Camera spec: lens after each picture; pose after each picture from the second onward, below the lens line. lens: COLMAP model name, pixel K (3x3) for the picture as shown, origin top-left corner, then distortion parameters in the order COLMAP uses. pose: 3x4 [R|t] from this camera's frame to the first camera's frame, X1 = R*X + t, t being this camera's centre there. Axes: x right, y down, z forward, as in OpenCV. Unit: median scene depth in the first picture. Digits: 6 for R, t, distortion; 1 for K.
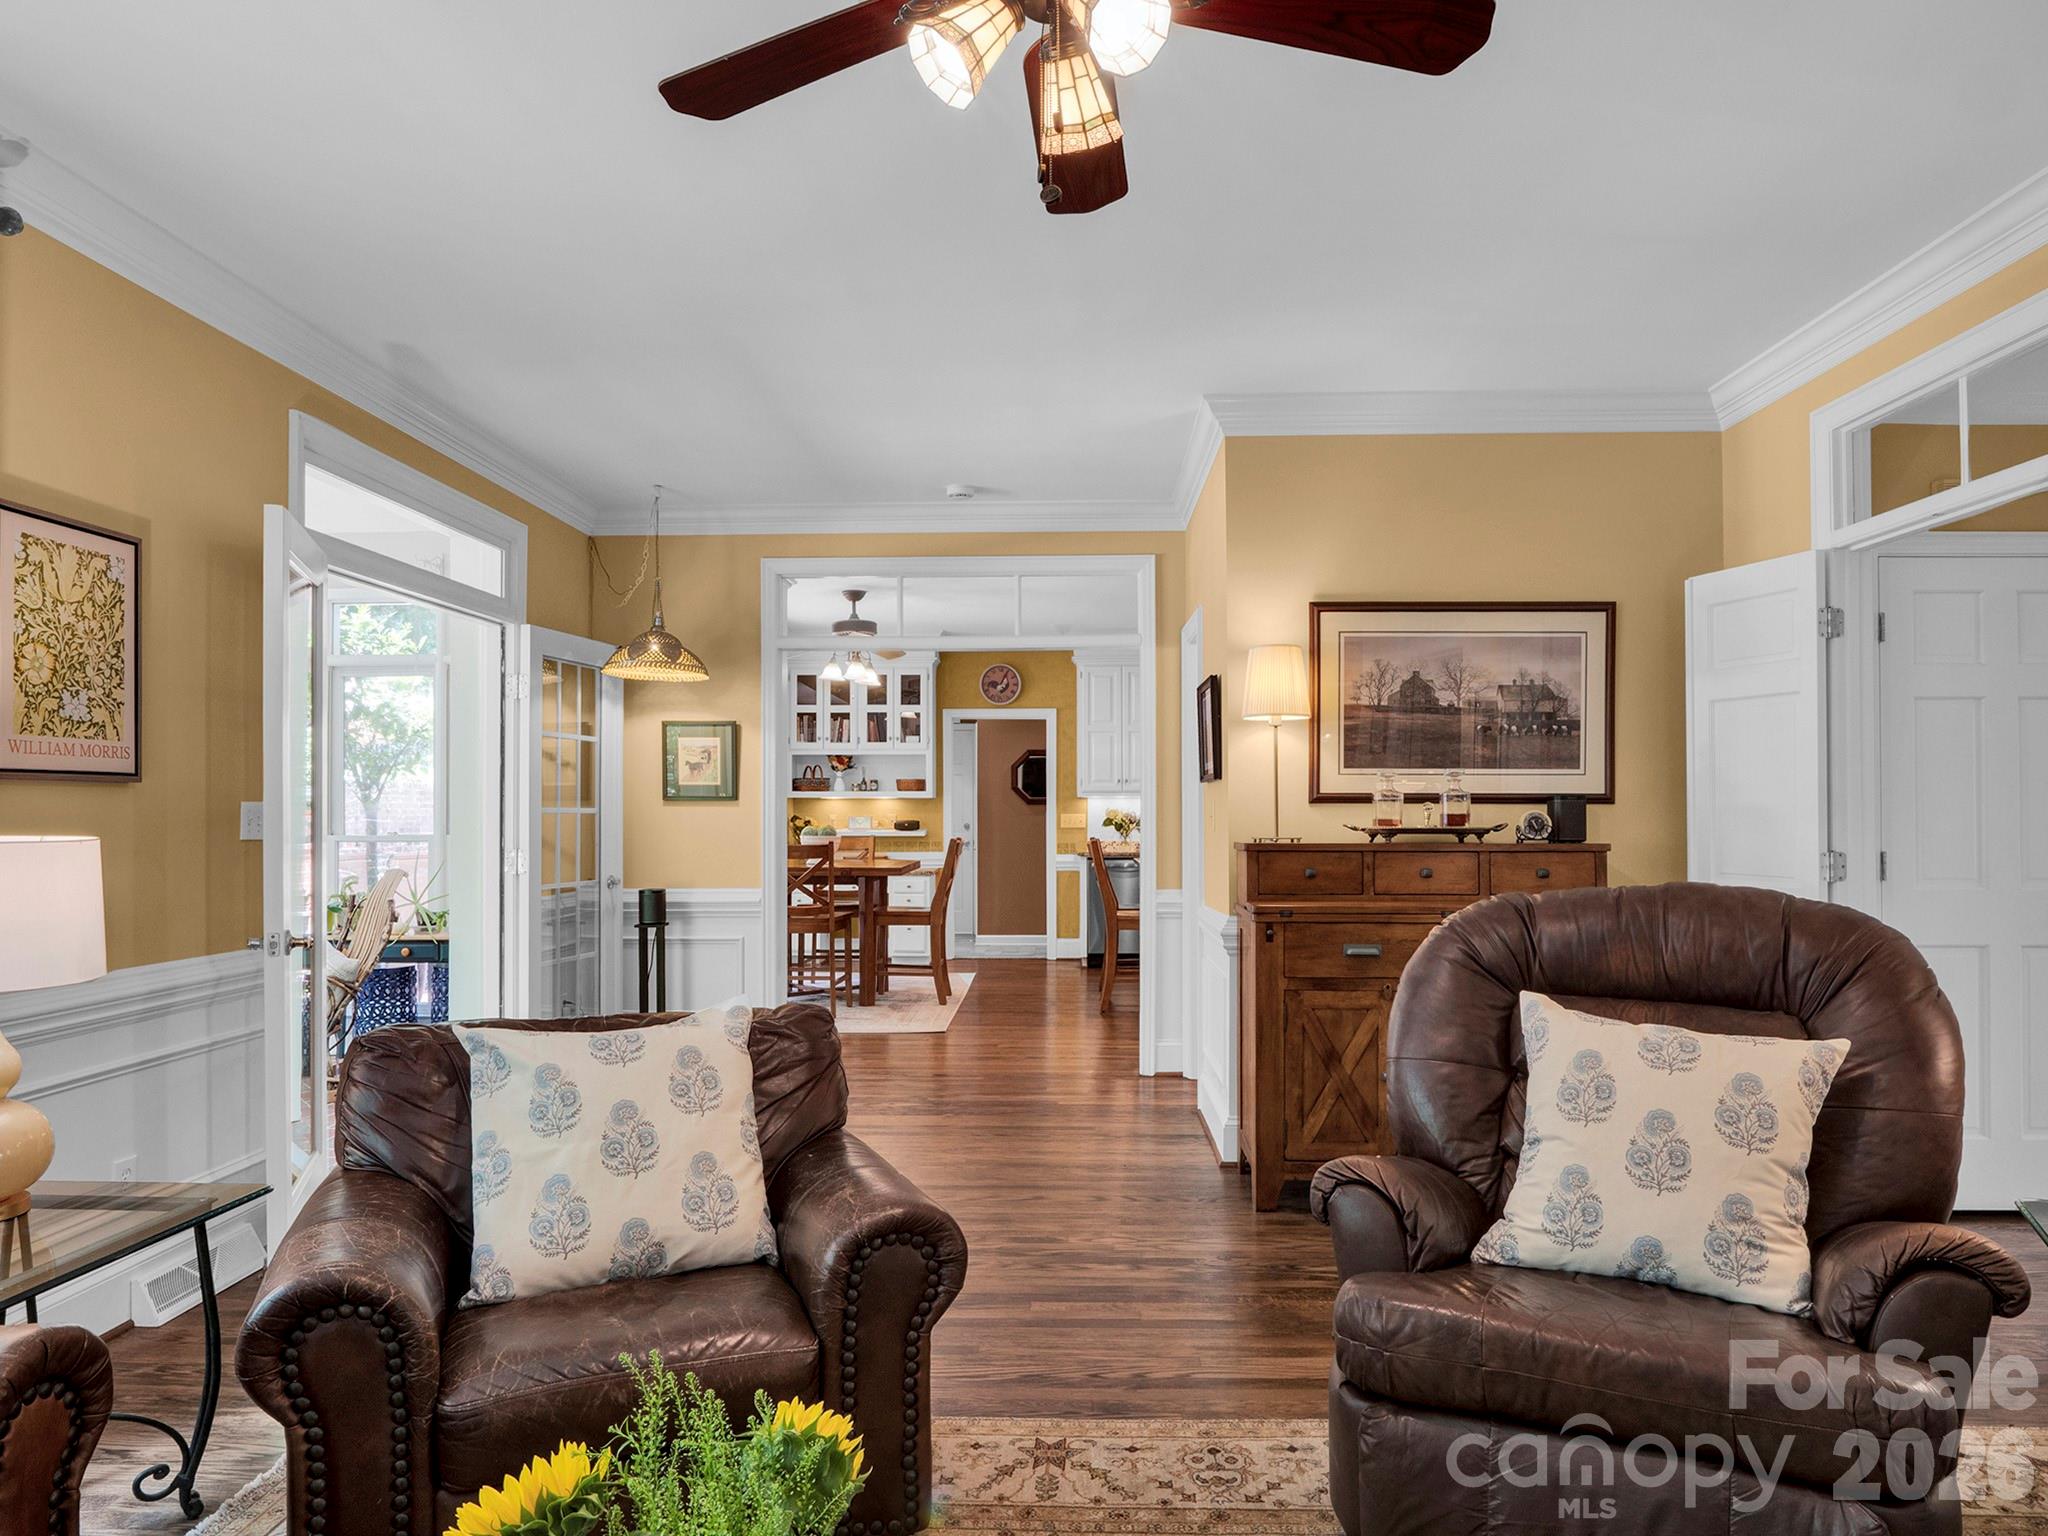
lens RADIAL K [[1371.2, 0, 1023.6], [0, 1371.2, 790.0], [0, 0, 1]] dist [-0.024777, 0.009793]
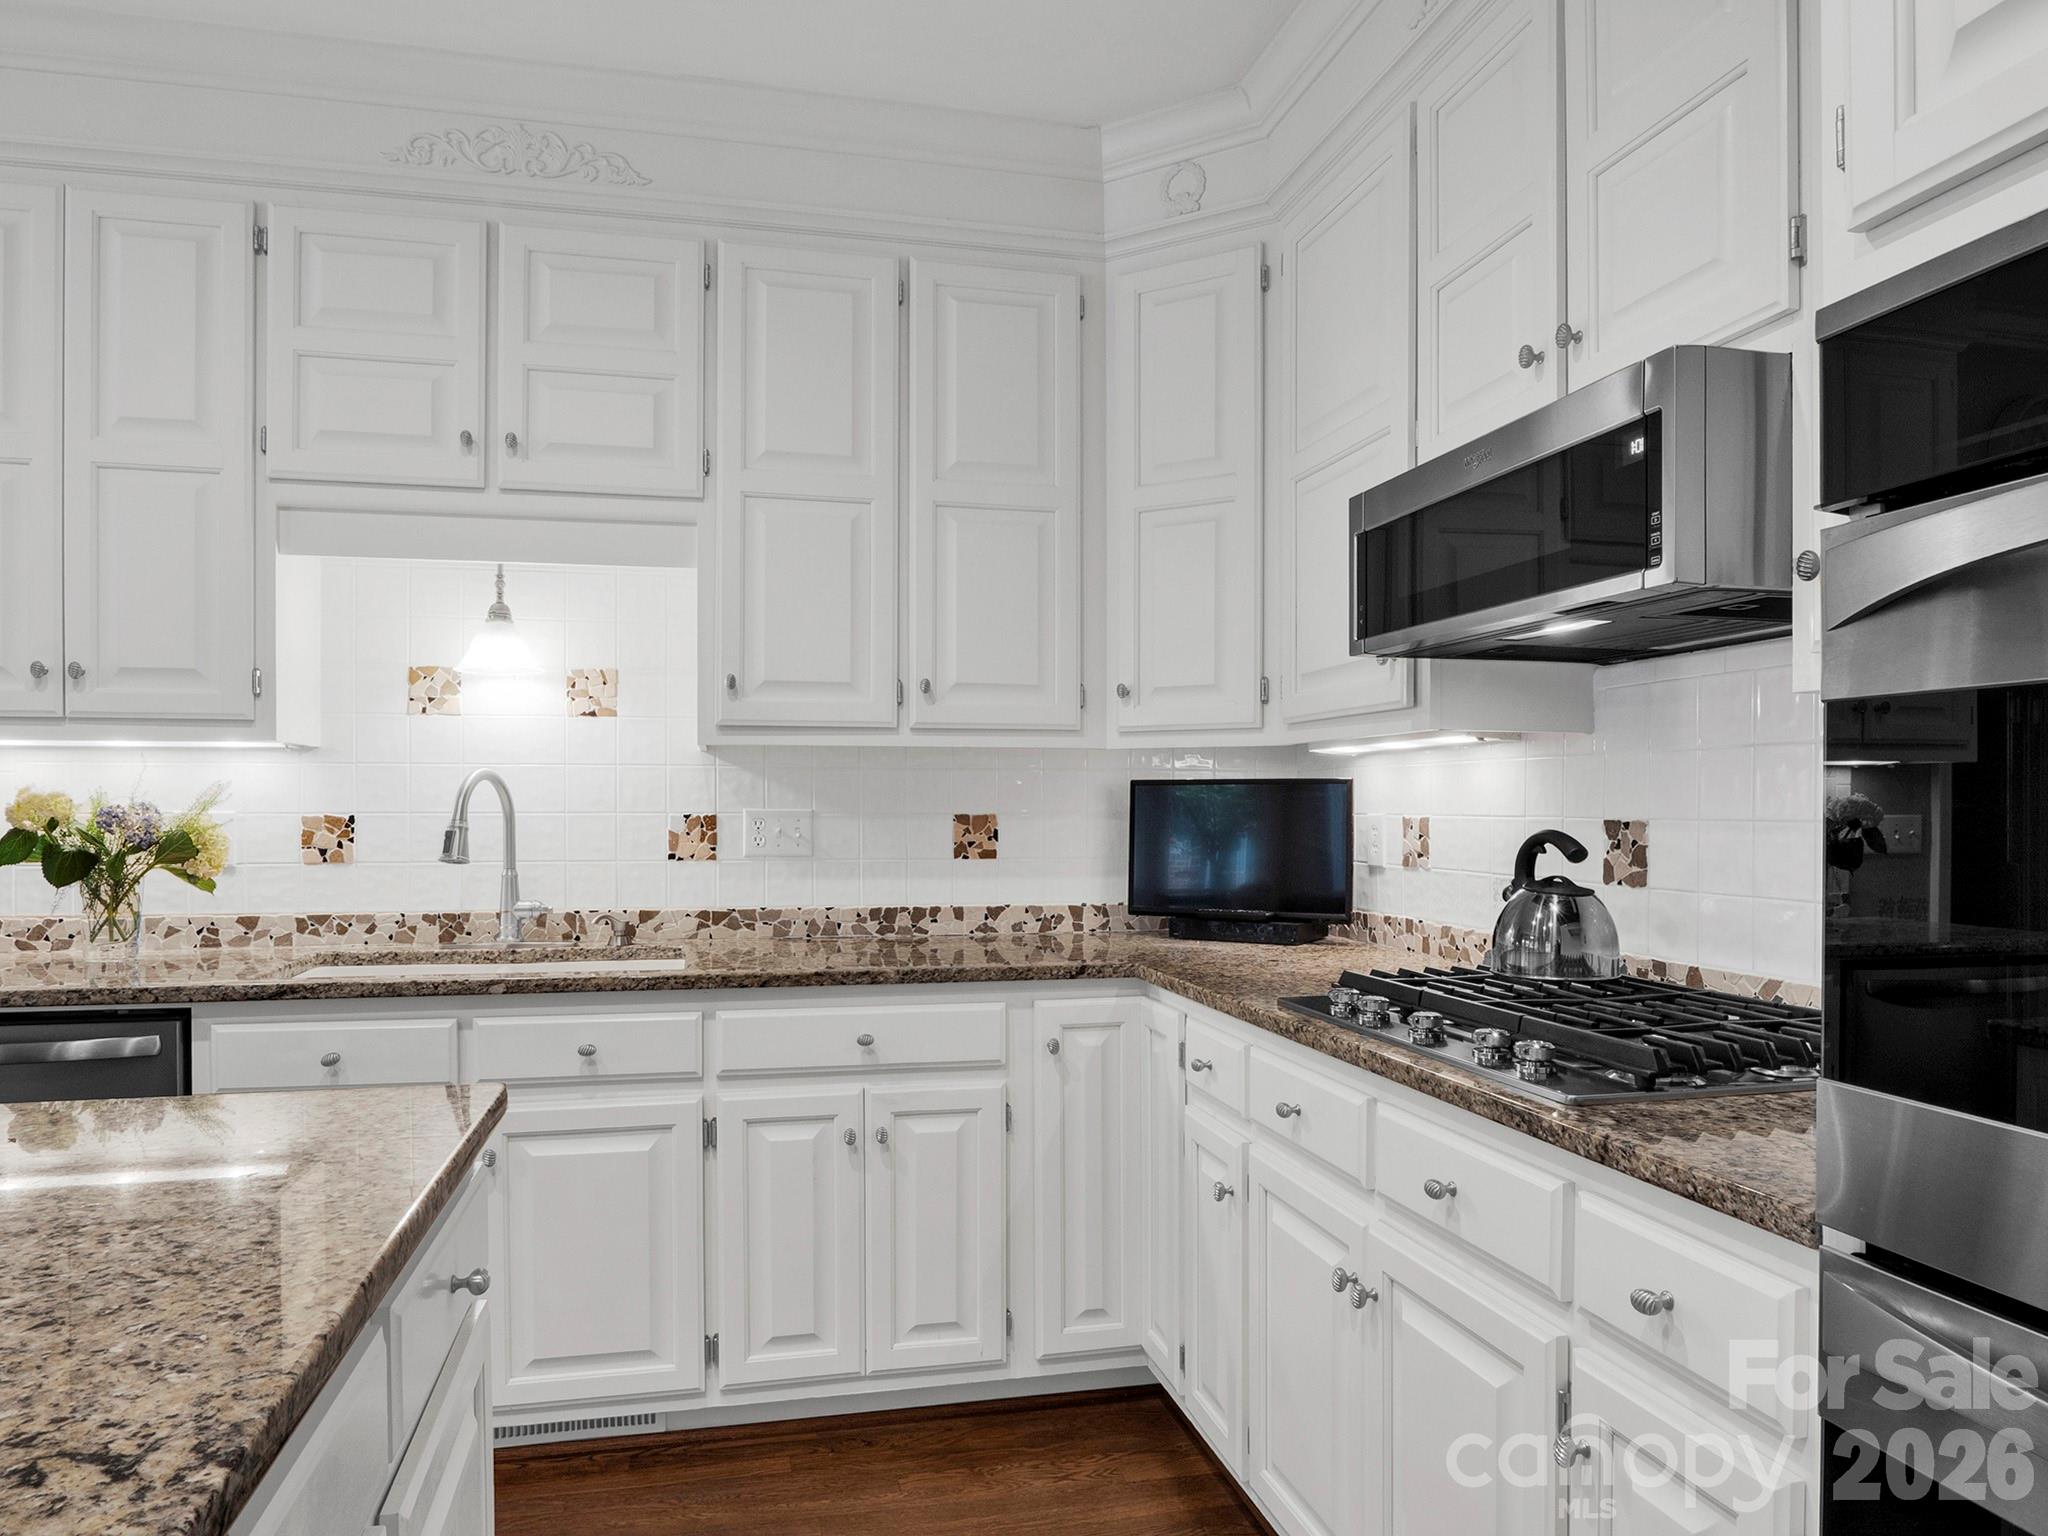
lens RADIAL K [[1300.8, 0, 1049.1], [0, 1300.8, 807.5], [0, 0, 1]] dist [-0.026988, 0.001385]
pose [[0.969834, -0.000224, 0.243764, 0.181934], [-0.003085, 0.999908, 0.013194, 0.013253], [-0.243745, -0.013548, 0.969745, 0.737394]]
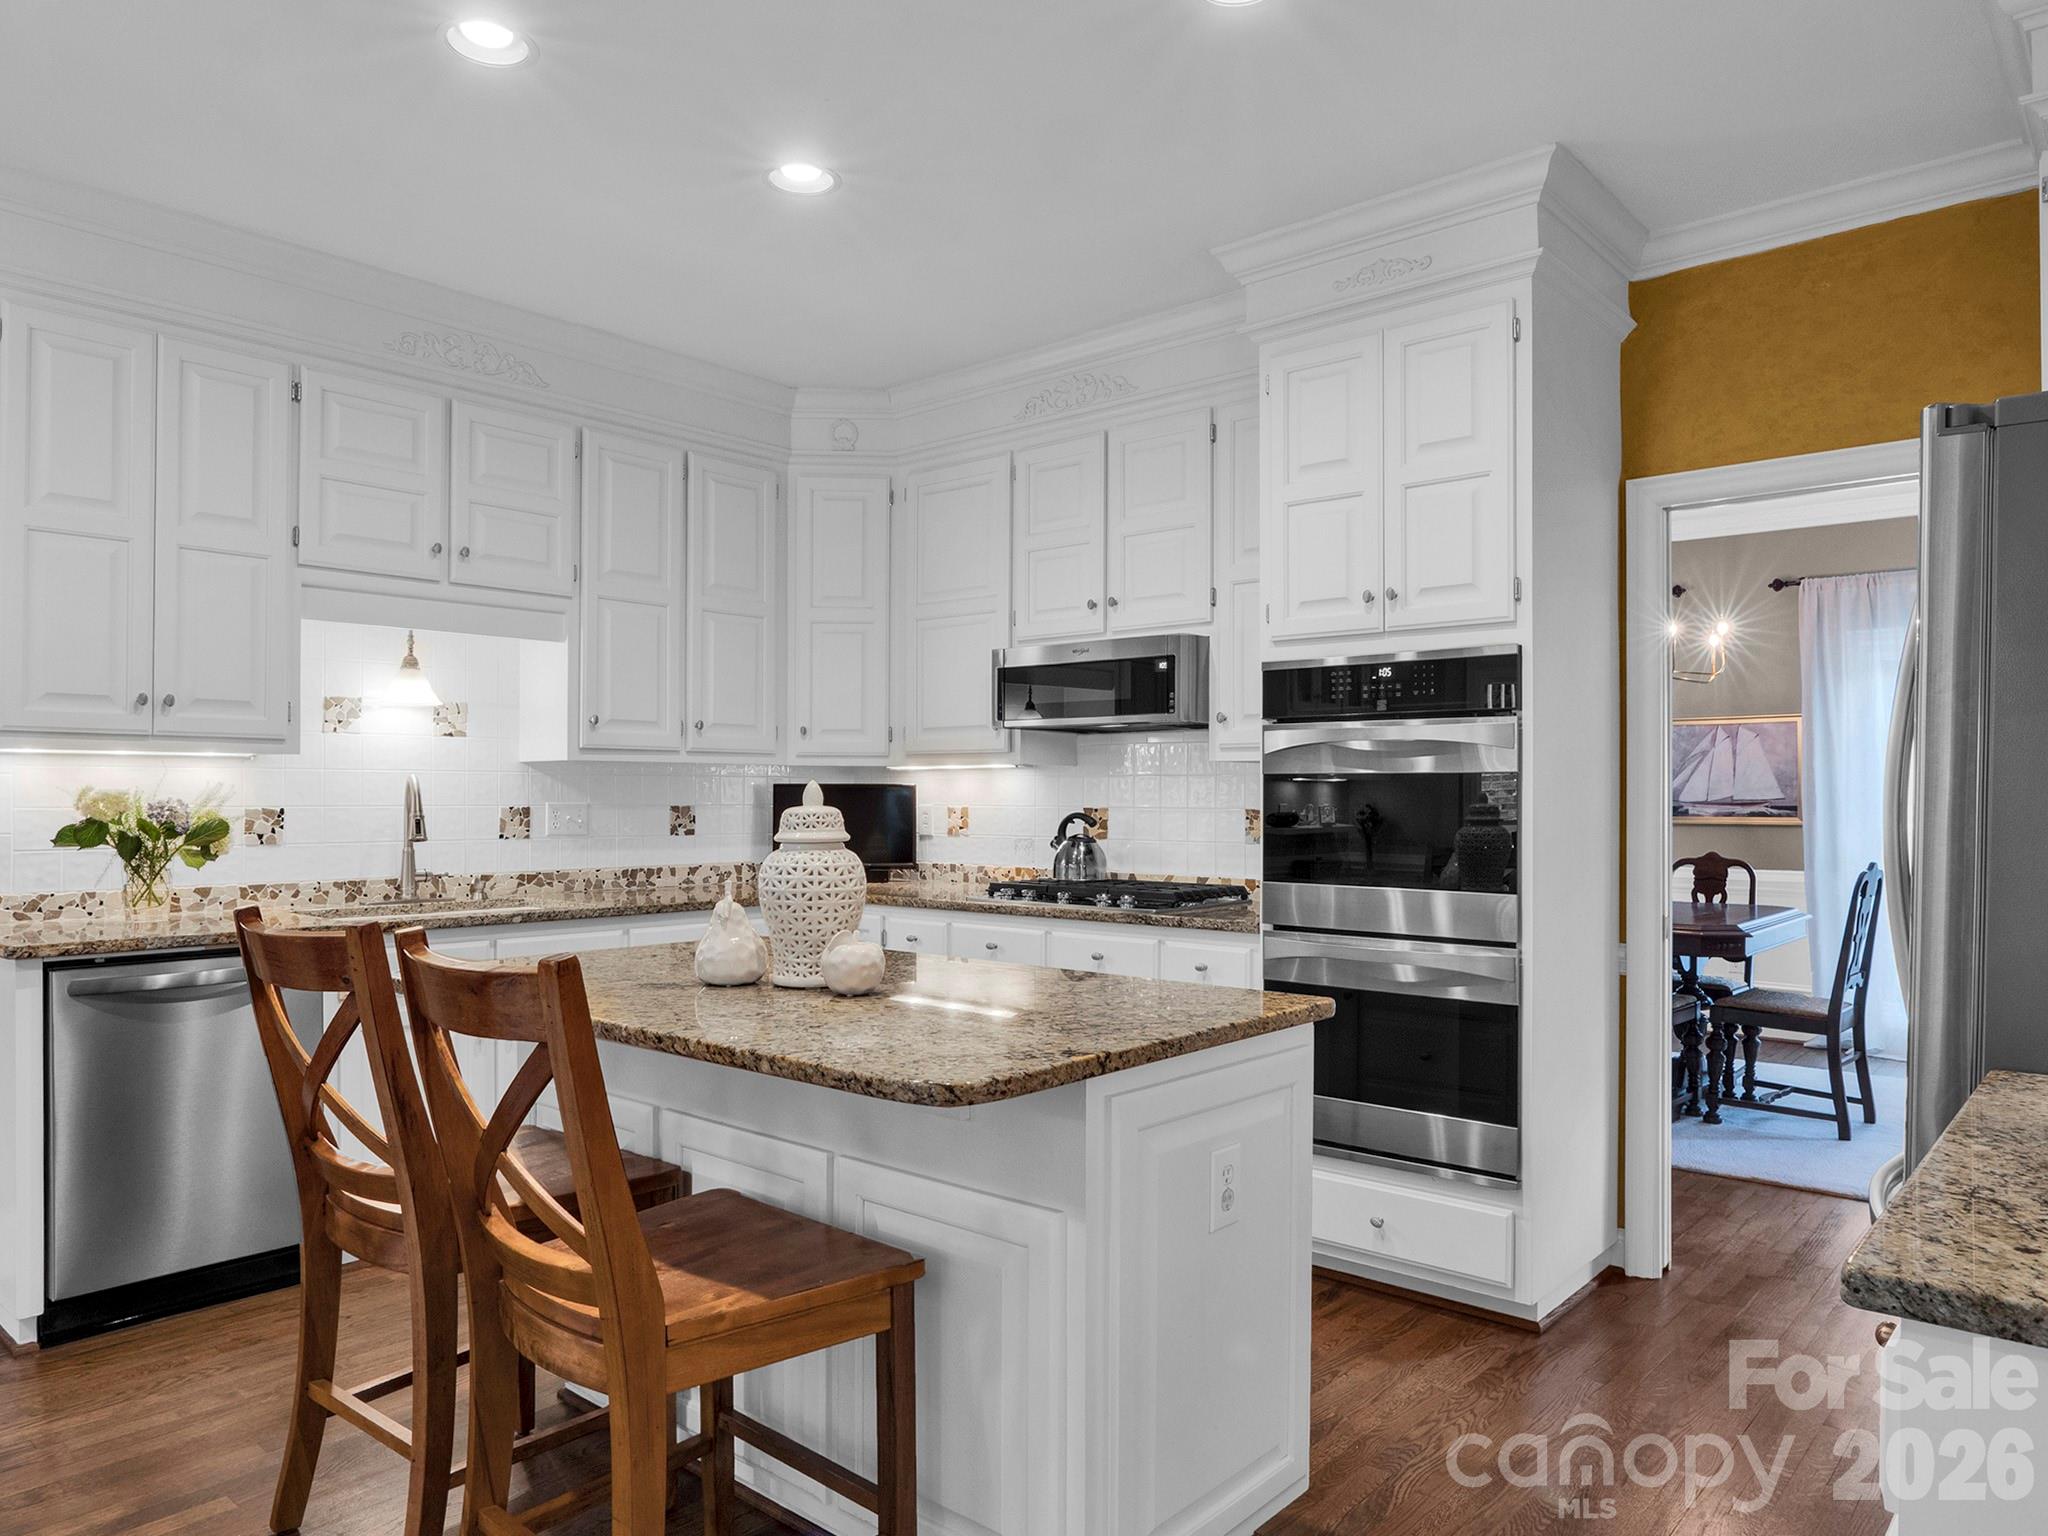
lens RADIAL K [[1371.2, 0, 1023.6], [0, 1371.2, 790.0], [0, 0, 1]] dist [-0.024777, 0.009793]
pose [[0.636830, 0.003615, 0.770996, -0.039793], [-0.011943, 0.999915, 0.005176, 0.009711], [-0.770912, -0.012504, 0.636819, 0.643501]]
